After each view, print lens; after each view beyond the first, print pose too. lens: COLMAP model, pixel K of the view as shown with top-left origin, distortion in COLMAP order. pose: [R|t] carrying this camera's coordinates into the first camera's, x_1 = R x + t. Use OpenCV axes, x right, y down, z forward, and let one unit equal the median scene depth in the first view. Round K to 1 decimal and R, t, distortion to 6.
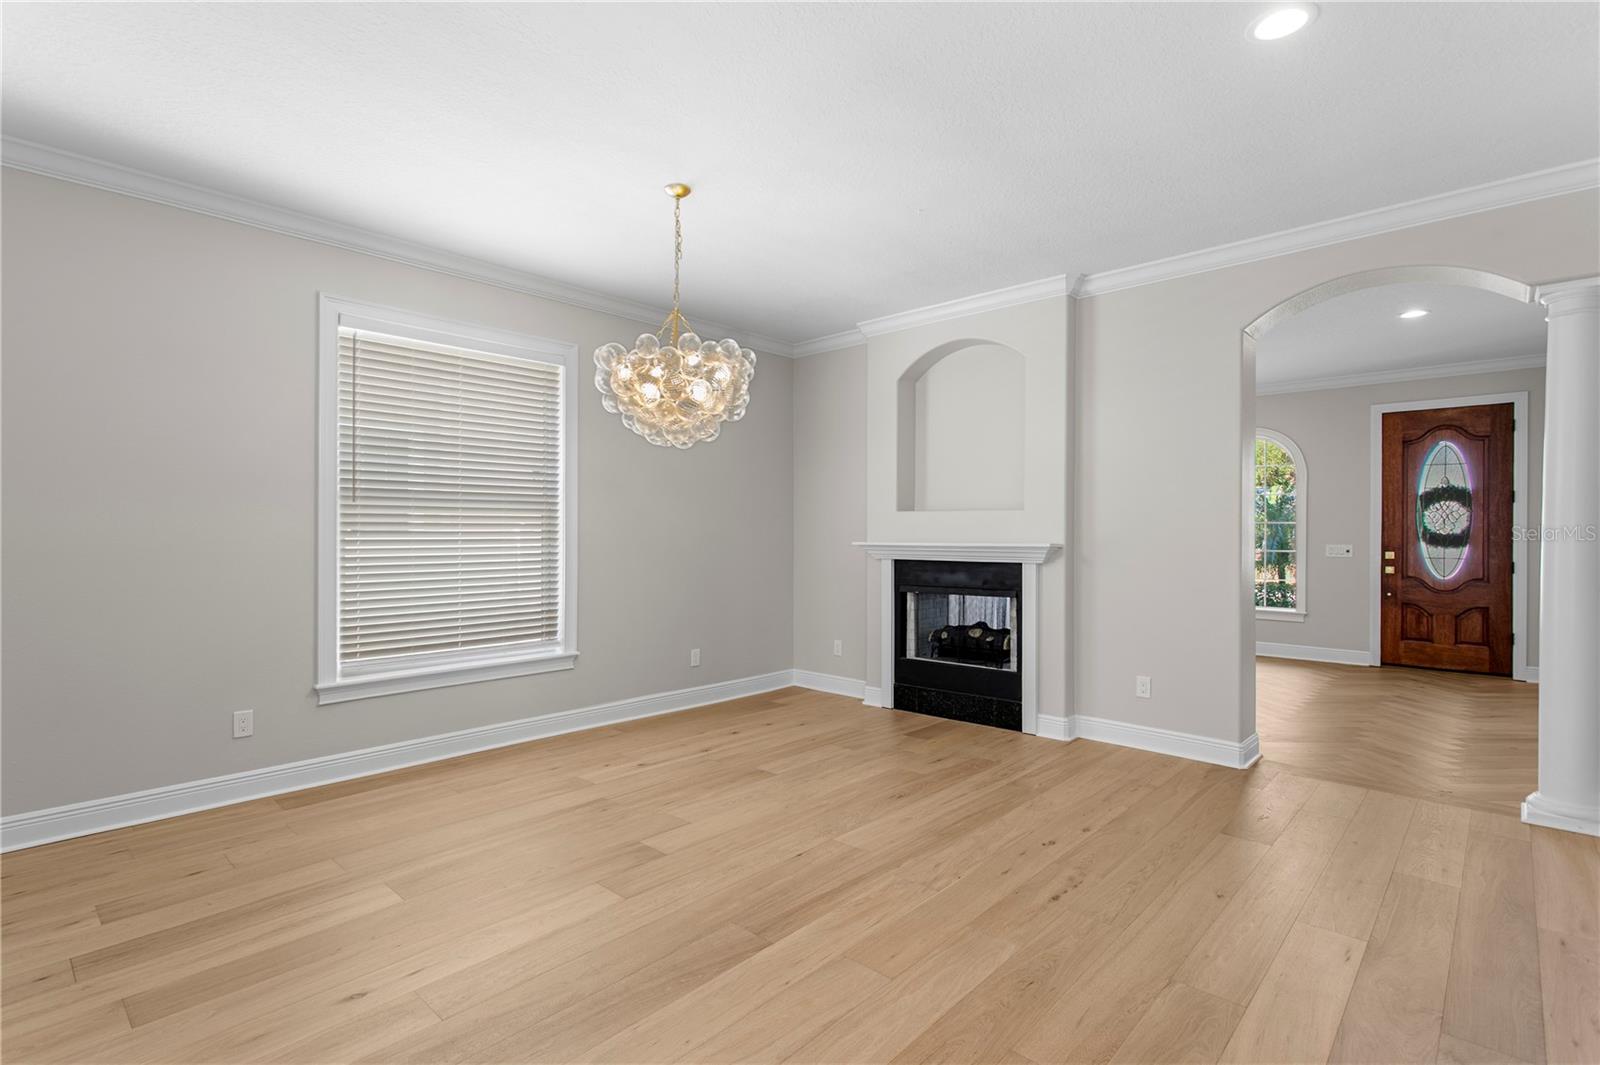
lens RADIAL K [[764.0, 0, 779.1], [0, 764.0, 535.0], [0, 0, 1]] dist [-0.001298, -0.000677]
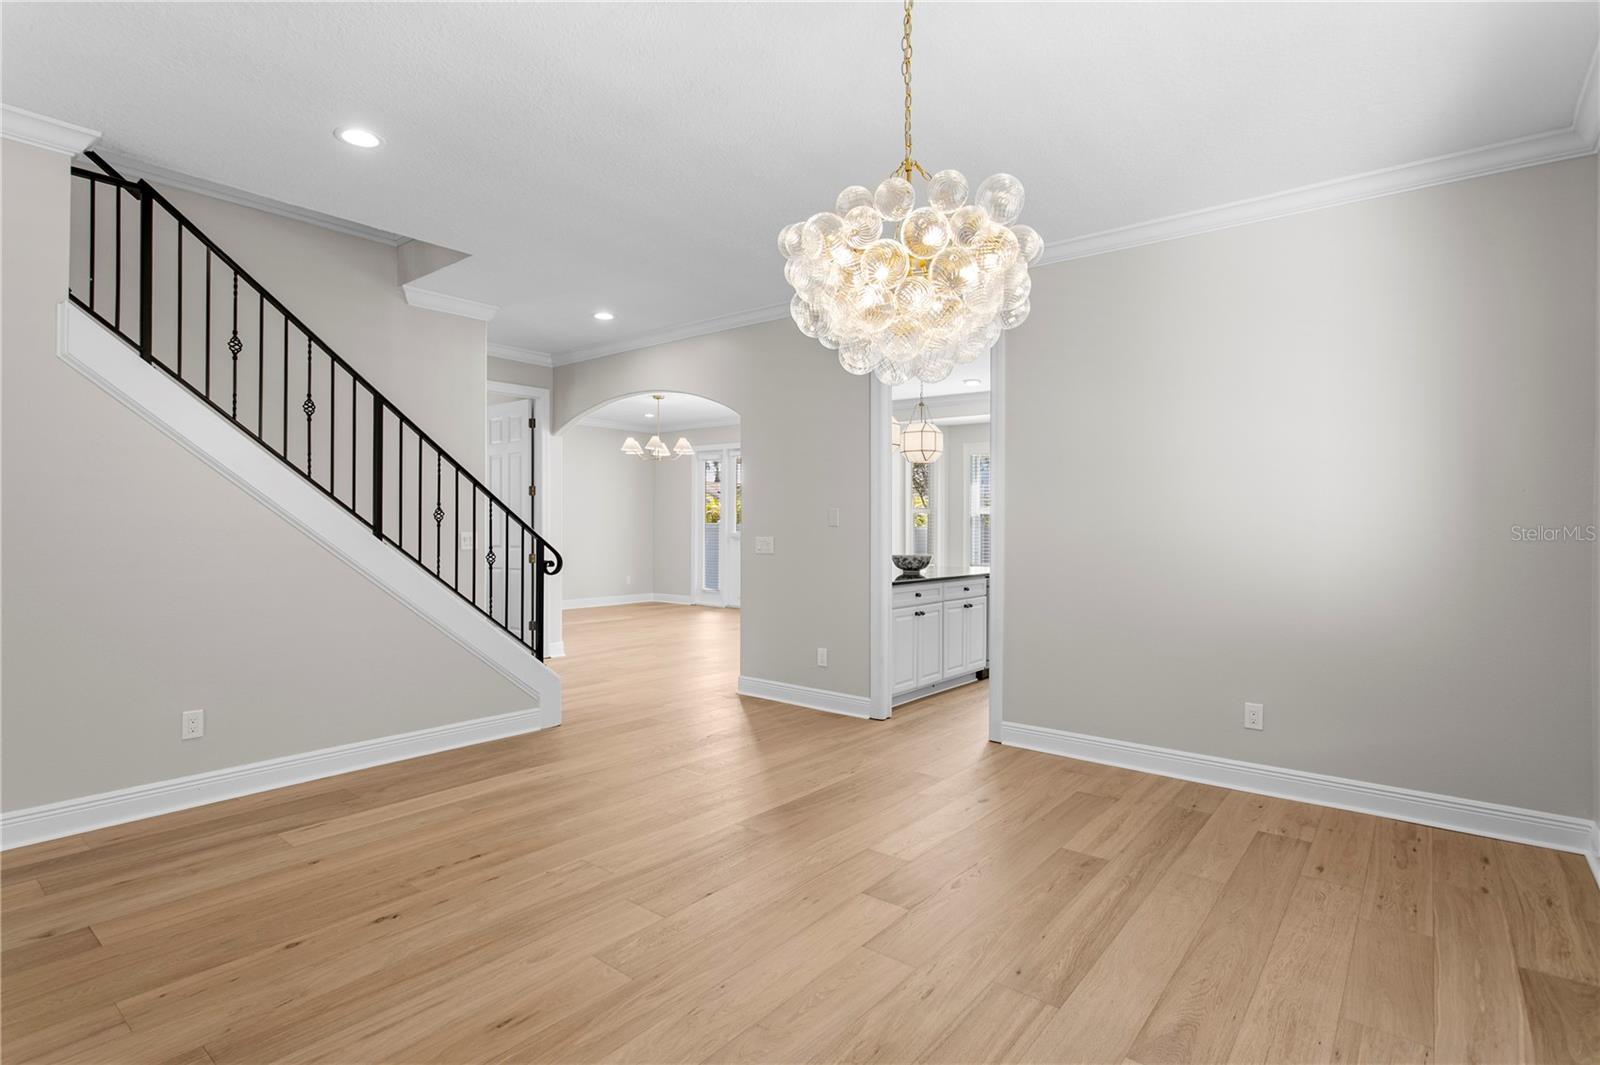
lens RADIAL K [[795.0, 0, 760.8], [0, 795.0, 523.4], [0, 0, 1]] dist [-0.006592, 0.000200]
pose [[-0.998780, -0.006711, -0.048927, 0.011172], [-0.006781, 0.999976, 0.001278, -0.001740], [0.048917, 0.001608, -0.998802, 1.430036]]
